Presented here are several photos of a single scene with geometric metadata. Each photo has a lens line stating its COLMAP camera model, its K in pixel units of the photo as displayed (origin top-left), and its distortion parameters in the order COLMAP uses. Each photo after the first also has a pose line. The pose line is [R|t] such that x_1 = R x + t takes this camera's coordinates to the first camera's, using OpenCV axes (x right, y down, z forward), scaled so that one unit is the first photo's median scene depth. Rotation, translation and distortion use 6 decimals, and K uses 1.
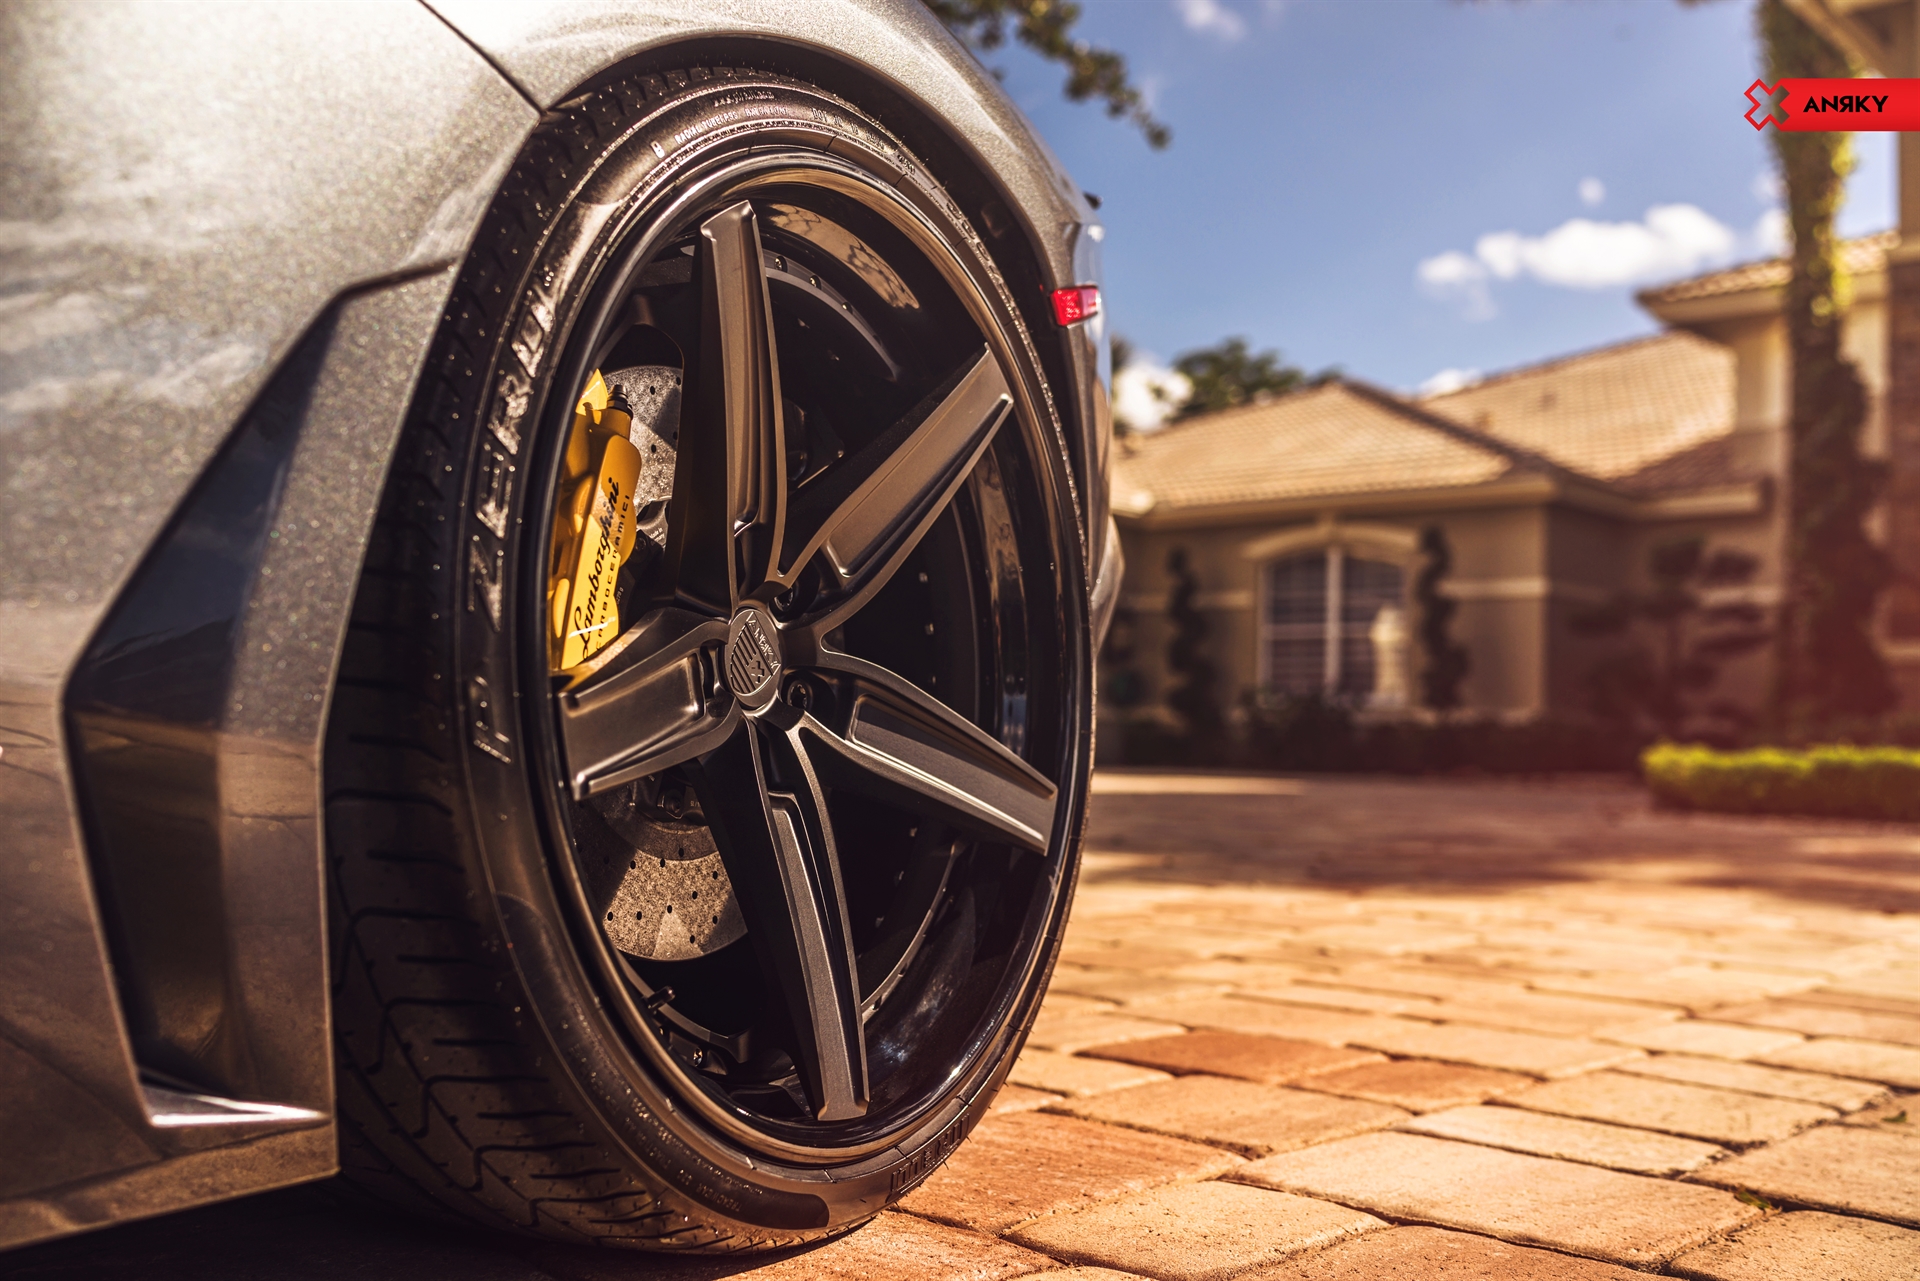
lens RADIAL K [[1938.8, 0, 960.0], [0, 1938.8, 640.5], [0, 0, 1]] dist [0.062599, 0.001422]
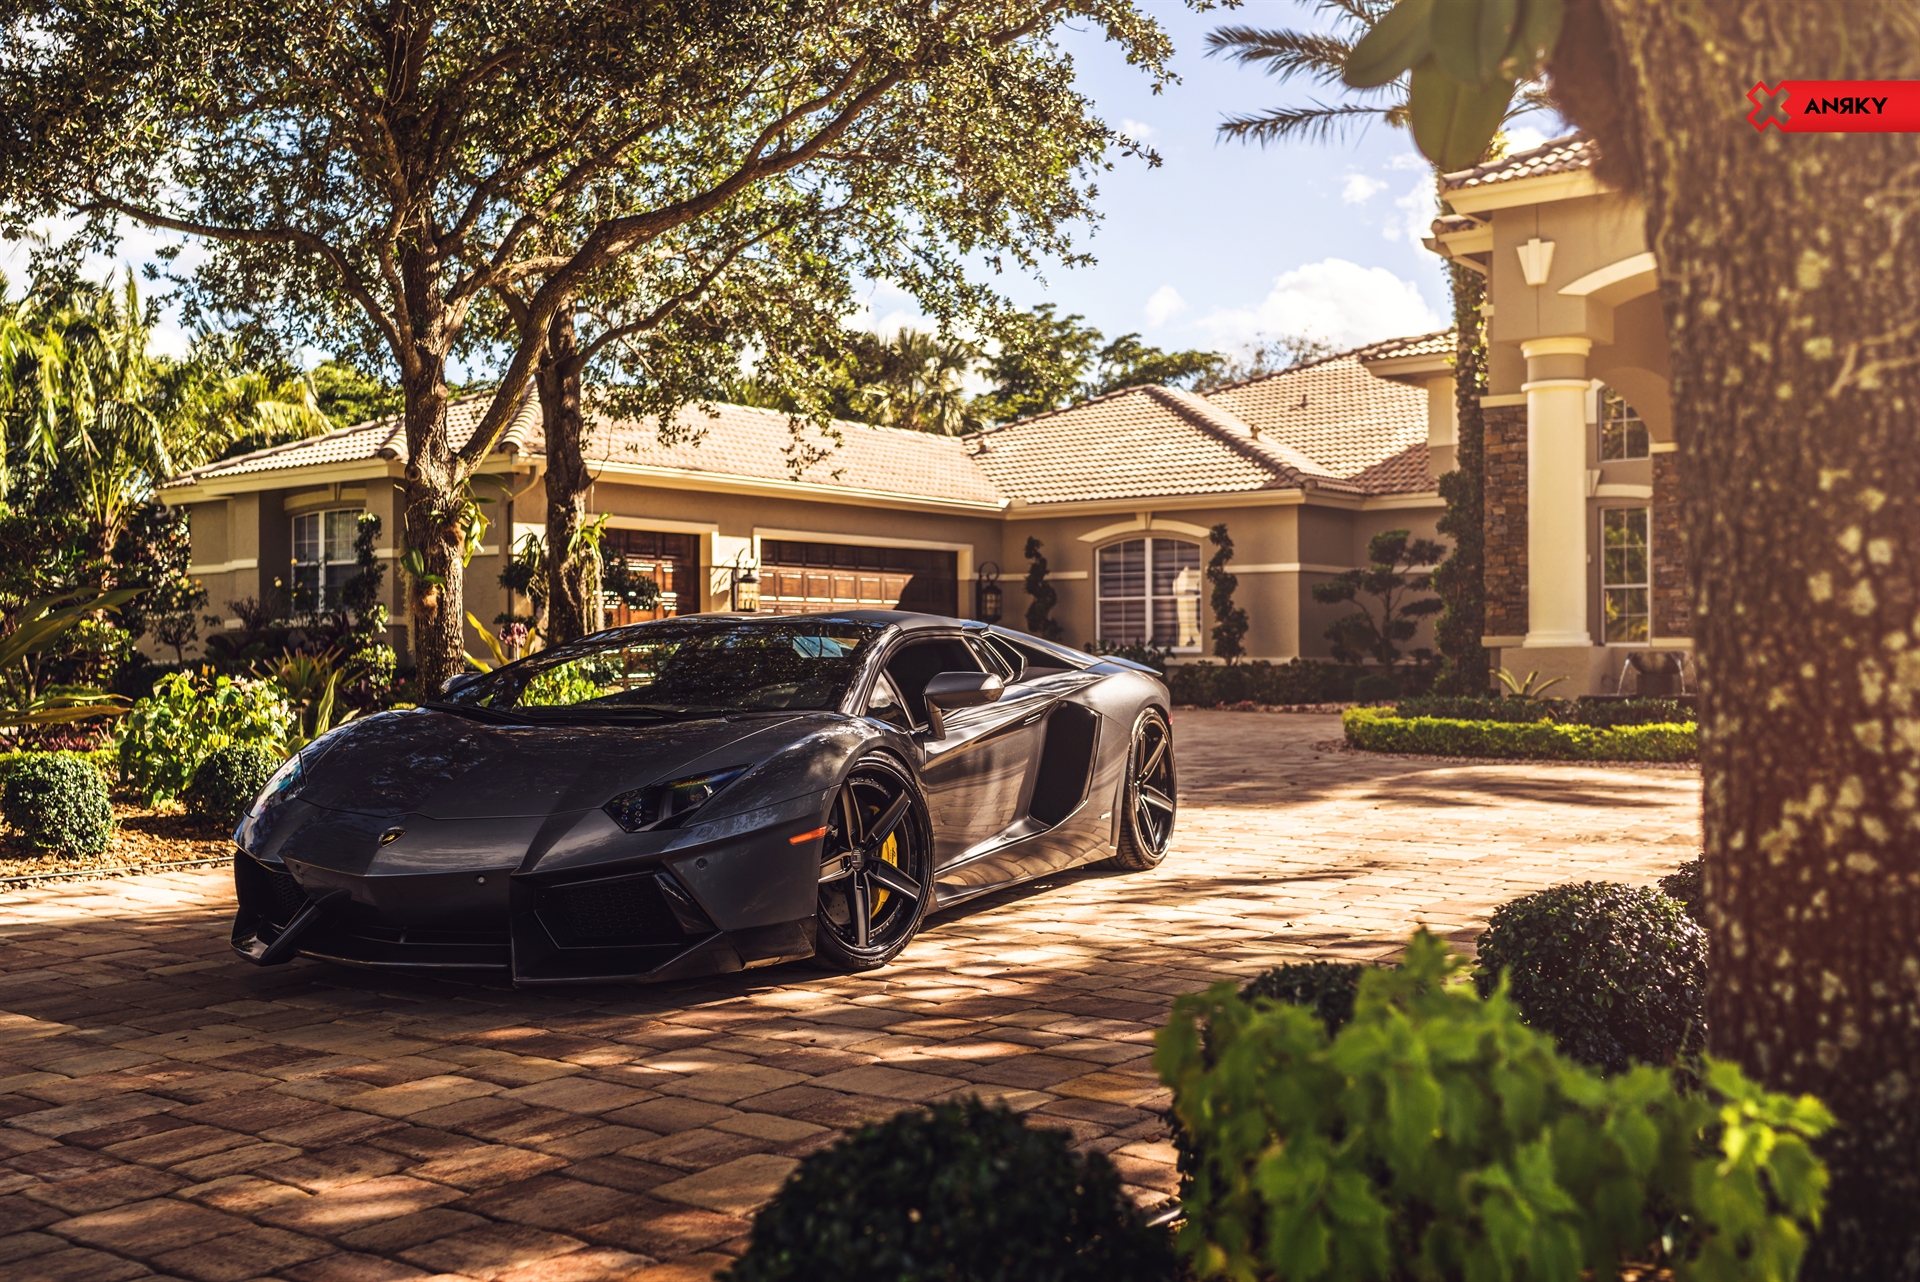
lens RADIAL K [[1938.8, 0, 960.0], [0, 1938.8, 641.0], [0, 0, 1]] dist [0.062599, 0.001422]
pose [[0.993814, -0.034560, 0.105548, -0.084312], [0.029037, 0.998149, 0.053430, -0.052573], [-0.107199, -0.050035, 0.992978, -0.336742]]
